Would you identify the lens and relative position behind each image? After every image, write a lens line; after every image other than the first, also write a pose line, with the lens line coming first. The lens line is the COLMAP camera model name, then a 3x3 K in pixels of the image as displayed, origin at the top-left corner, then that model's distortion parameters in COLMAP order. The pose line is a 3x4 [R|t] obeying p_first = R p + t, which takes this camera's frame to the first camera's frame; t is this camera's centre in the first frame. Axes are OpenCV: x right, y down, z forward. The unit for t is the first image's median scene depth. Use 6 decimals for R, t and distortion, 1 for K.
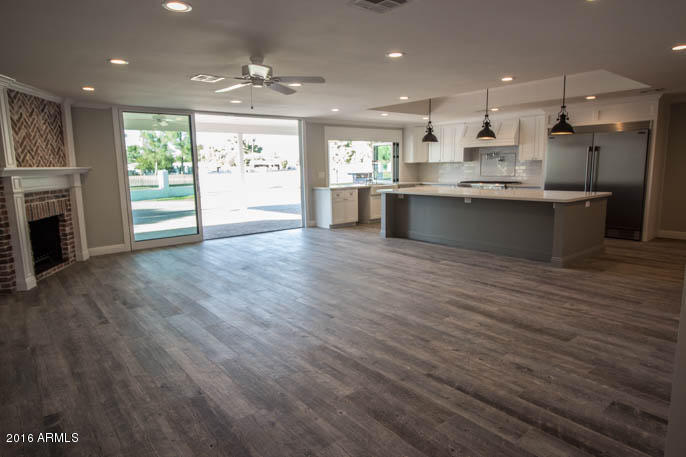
lens RADIAL K [[416.1, 0, 341.6], [0, 416.1, 226.2], [0, 0, 1]] dist [0.006056, -0.010776]
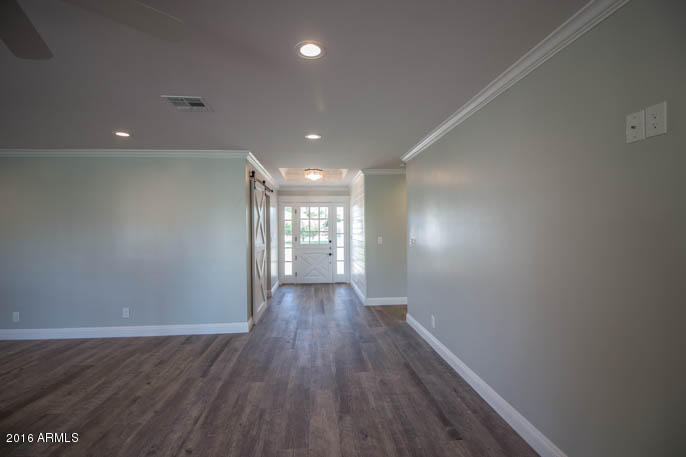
lens RADIAL K [[319.9, 0, 345.8], [0, 319.9, 228.7], [0, 0, 1]] dist [-0.007187, -0.007970]
pose [[-0.831371, 0.025210, 0.555146, -0.424759], [0.105239, 0.988036, 0.112734, -0.111693], [-0.545663, 0.152146, -0.824077, 0.809239]]
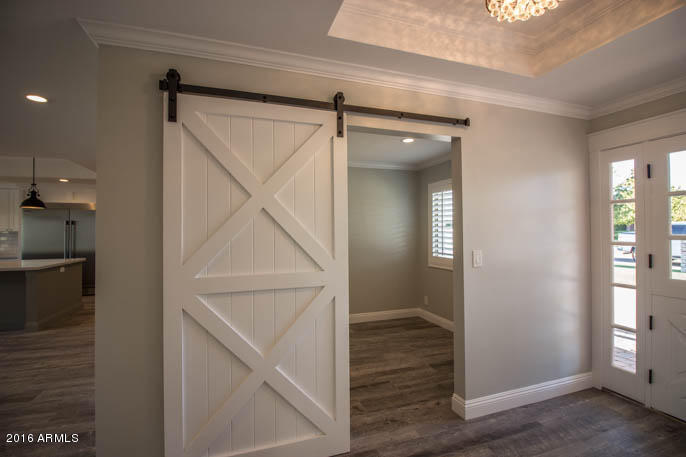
lens RADIAL K [[319.9, 0, 346.2], [0, 319.9, 225.5], [0, 0, 1]] dist [-0.007187, -0.007970]
pose [[0.341989, 0.030711, 0.939202, 0.034275], [0.138026, 0.986984, -0.082532, 0.008376], [-0.929512, 0.157860, 0.333299, -0.049358]]
